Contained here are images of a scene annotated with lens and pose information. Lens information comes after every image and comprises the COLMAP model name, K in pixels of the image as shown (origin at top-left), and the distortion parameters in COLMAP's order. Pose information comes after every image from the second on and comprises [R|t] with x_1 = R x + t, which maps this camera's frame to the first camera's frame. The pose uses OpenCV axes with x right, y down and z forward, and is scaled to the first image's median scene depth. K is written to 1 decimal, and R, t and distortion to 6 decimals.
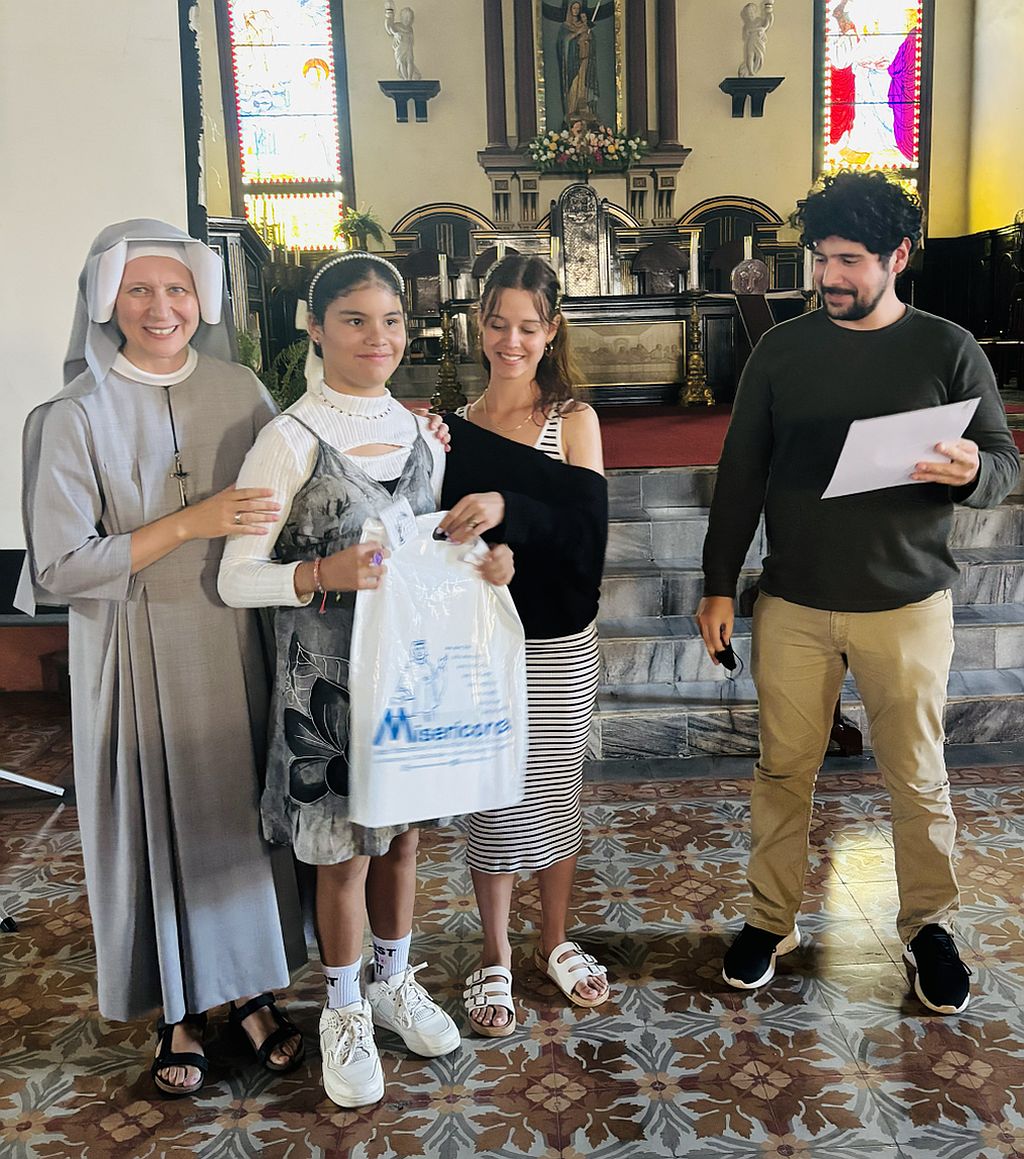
lens RADIAL K [[1094.0, 0, 516.3], [0, 1094.0, 598.6], [0, 0, 1]] dist [0.019019, 0.020355]
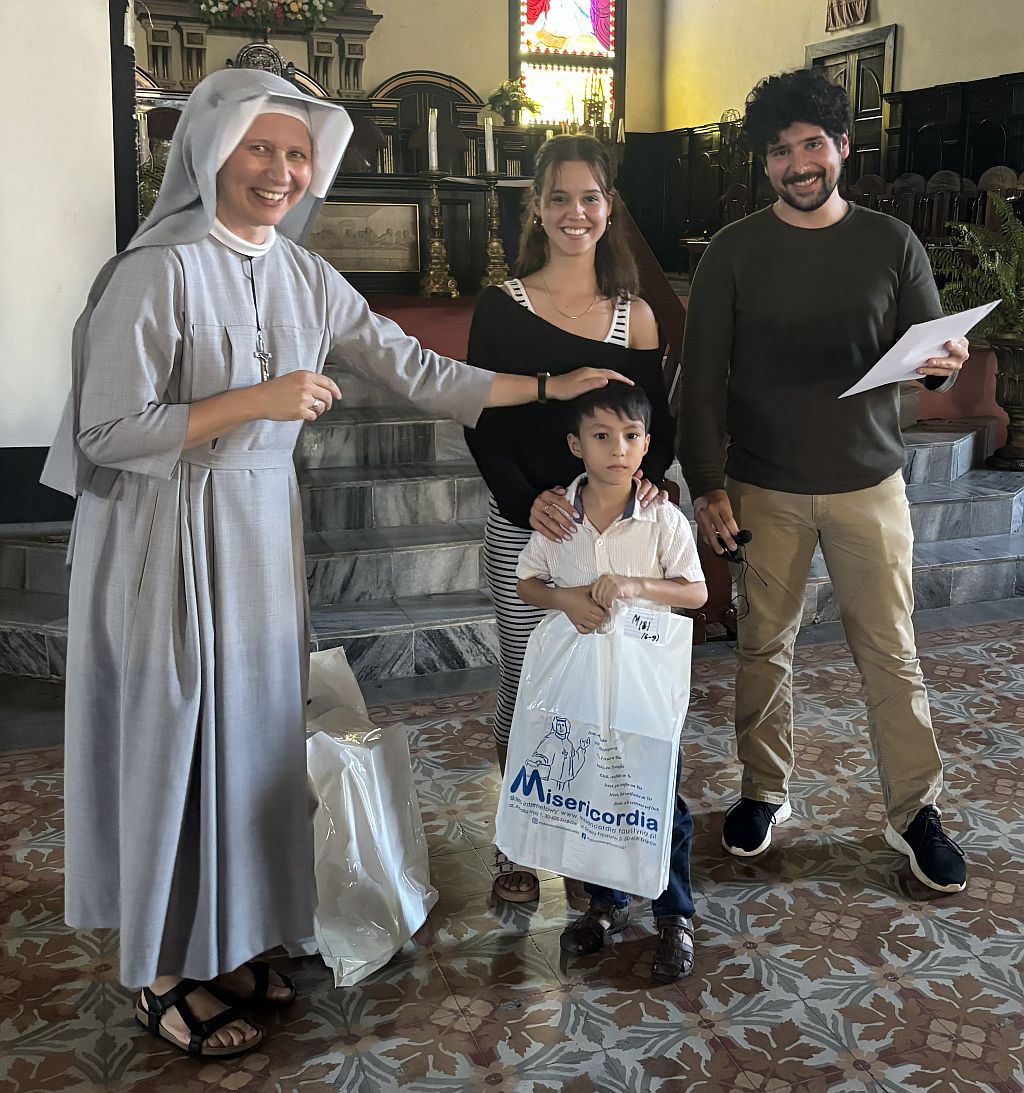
lens RADIAL K [[1209.9, 0, 512.0], [0, 1209.9, 546.5], [0, 0, 1]] dist [0.009598, 0.036638]
pose [[0.950059, -0.046233, 0.308626, -0.255254], [0.037756, 0.998729, 0.033386, 0.009932], [-0.309777, -0.020066, 0.950597, -0.012215]]
